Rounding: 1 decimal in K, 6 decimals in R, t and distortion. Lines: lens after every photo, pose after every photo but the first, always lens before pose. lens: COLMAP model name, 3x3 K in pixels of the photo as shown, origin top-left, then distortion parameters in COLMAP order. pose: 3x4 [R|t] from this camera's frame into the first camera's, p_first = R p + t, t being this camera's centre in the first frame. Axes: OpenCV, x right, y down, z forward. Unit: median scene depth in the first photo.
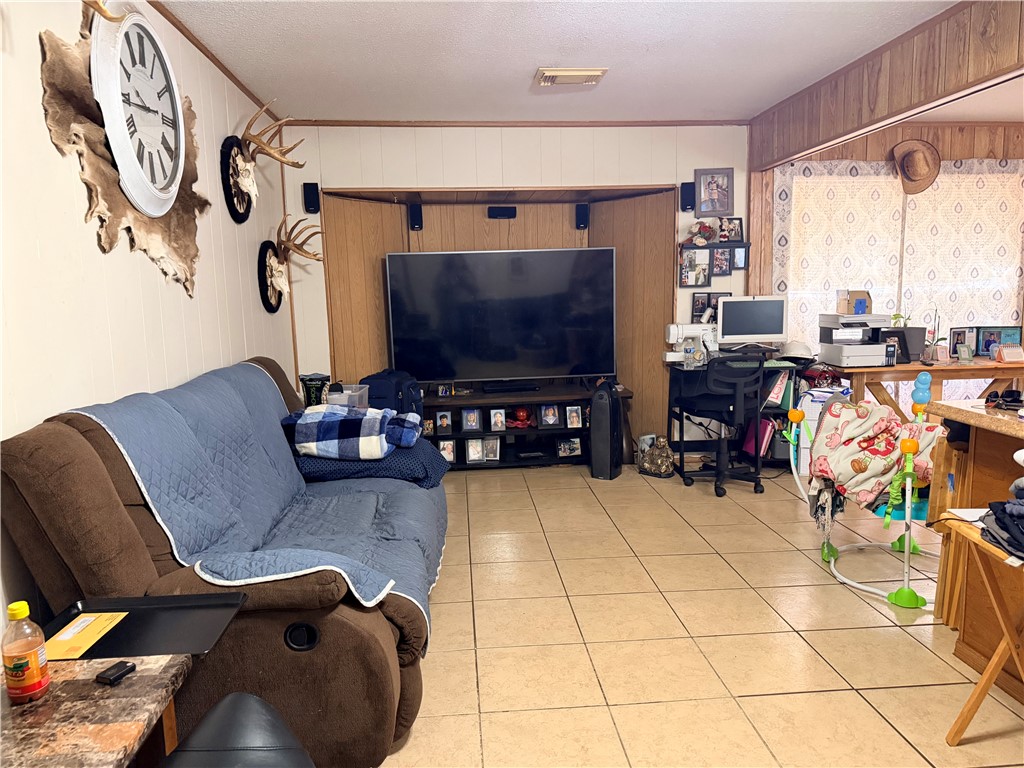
lens RADIAL K [[722.3, 0, 523.9], [0, 722.3, 376.8], [0, 0, 1]] dist [0.076616, -0.096342]
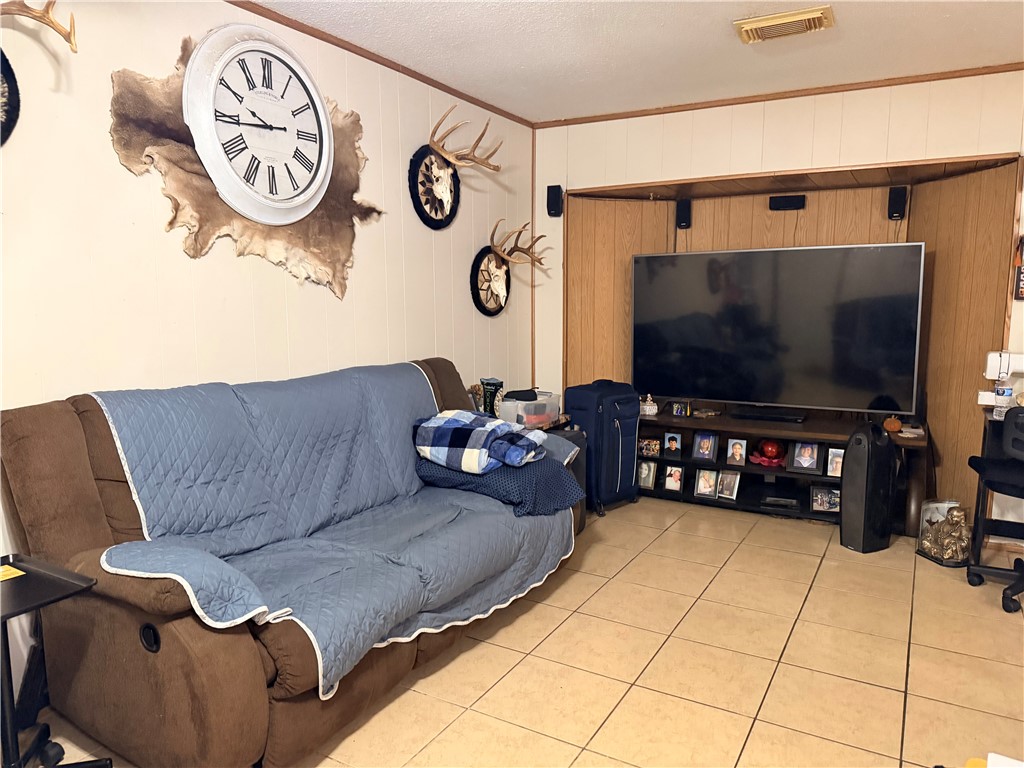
lens RADIAL K [[722.3, 0, 503.0], [0, 722.3, 385.8], [0, 0, 1]] dist [0.076616, -0.096342]
pose [[0.817063, 0.092610, -0.569062, 0.223669], [-0.087516, 0.995500, 0.036354, -0.024517], [0.569867, 0.020098, 0.821491, 0.154270]]
